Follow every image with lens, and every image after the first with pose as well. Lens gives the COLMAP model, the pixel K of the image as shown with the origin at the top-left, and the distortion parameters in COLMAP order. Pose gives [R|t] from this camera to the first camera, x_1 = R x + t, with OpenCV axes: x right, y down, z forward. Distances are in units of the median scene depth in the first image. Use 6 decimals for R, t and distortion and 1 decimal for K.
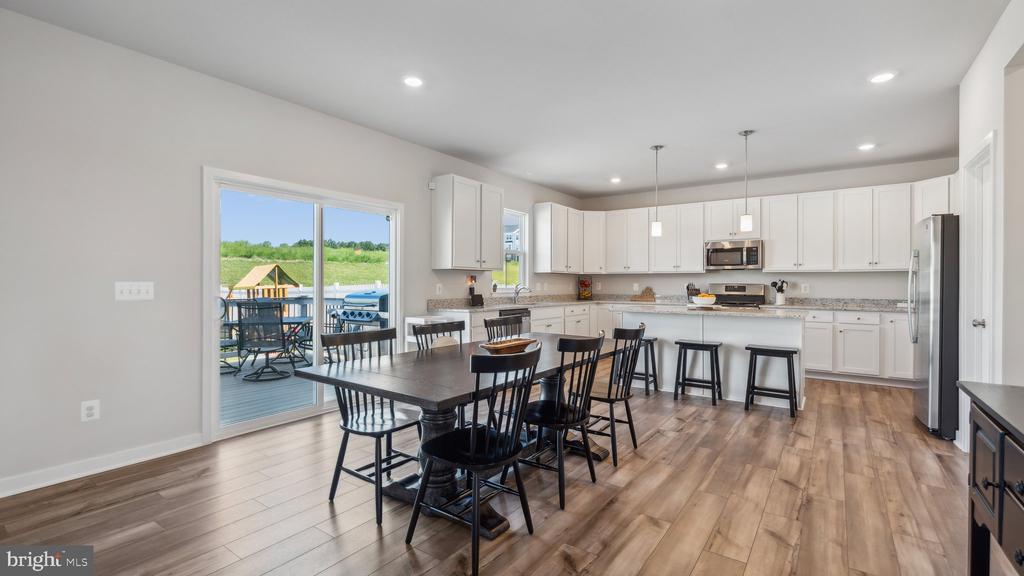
lens RADIAL K [[458.5, 0, 512.0], [0, 458.5, 288.0], [0, 0, 1]] dist [0.002119, -0.000192]
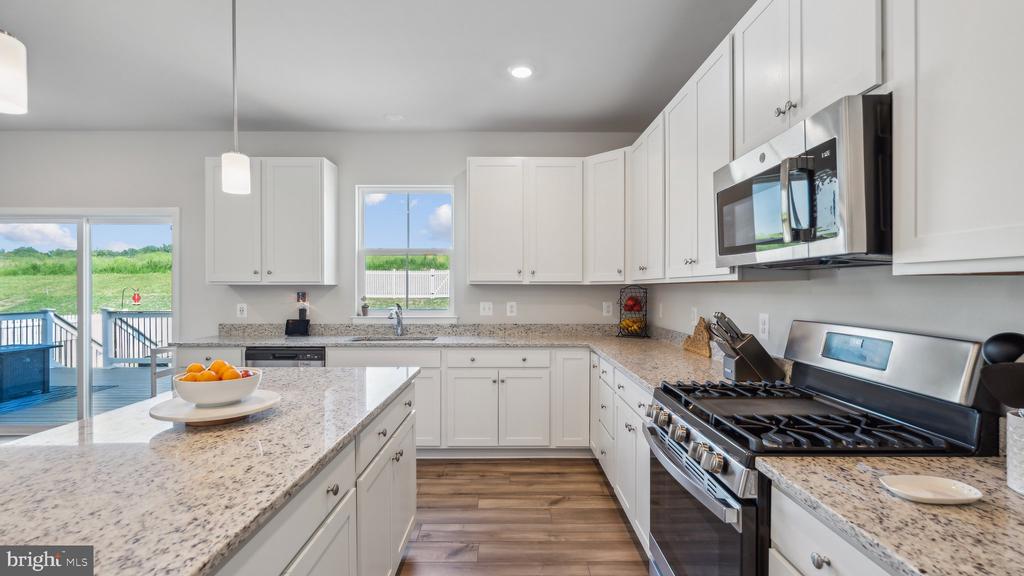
lens RADIAL K [[456.2, 0, 512.0], [0, 456.2, 288.0], [0, 0, 1]] dist [-0.001773, -0.000484]
pose [[0.583521, -0.003205, -0.812092, 0.655110], [-0.006175, 0.999946, -0.008384, -0.029038], [0.812075, 0.009907, 0.583470, 0.843849]]
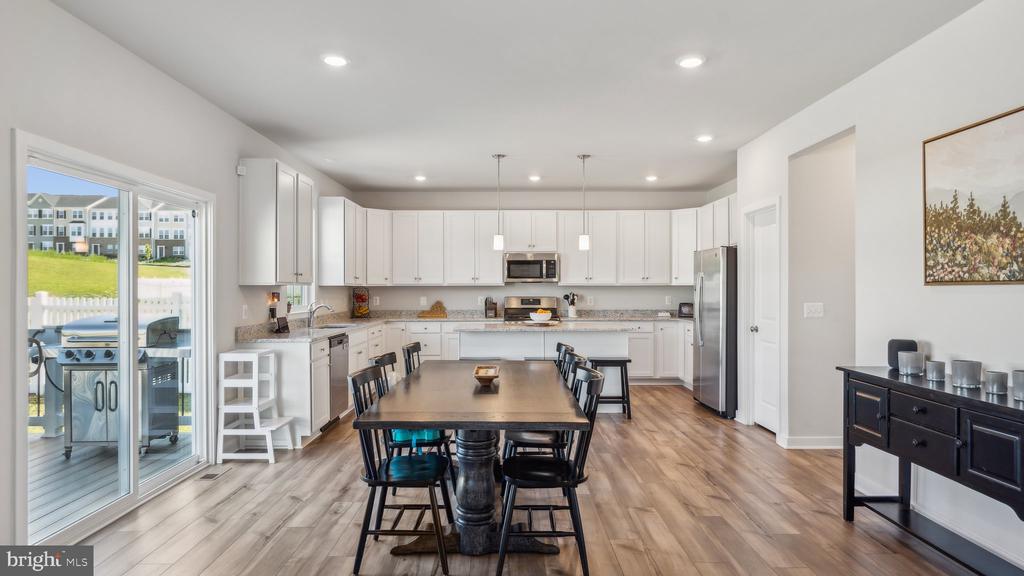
lens RADIAL K [[620.9, 0, 512.0], [0, 620.9, 288.0], [0, 0, 1]] dist [-0.000888, -0.000167]
pose [[0.808319, -0.005170, 0.588722, -0.362026], [0.011685, 0.999905, -0.007263, -0.021457], [-0.588629, 0.012750, 0.808303, -0.040153]]
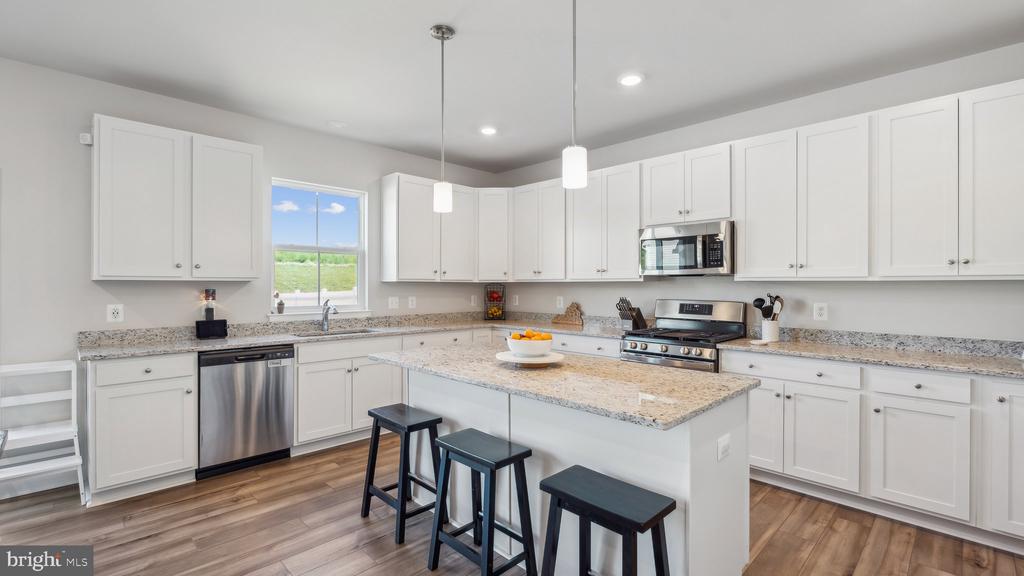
lens RADIAL K [[456.2, 0, 512.0], [0, 456.2, 288.0], [0, 0, 1]] dist [-0.001773, -0.000484]
pose [[0.984619, -0.001318, -0.174709, 0.414934], [0.000653, 0.999992, -0.003863, -0.025765], [0.174712, 0.003690, 0.984613, 0.462987]]
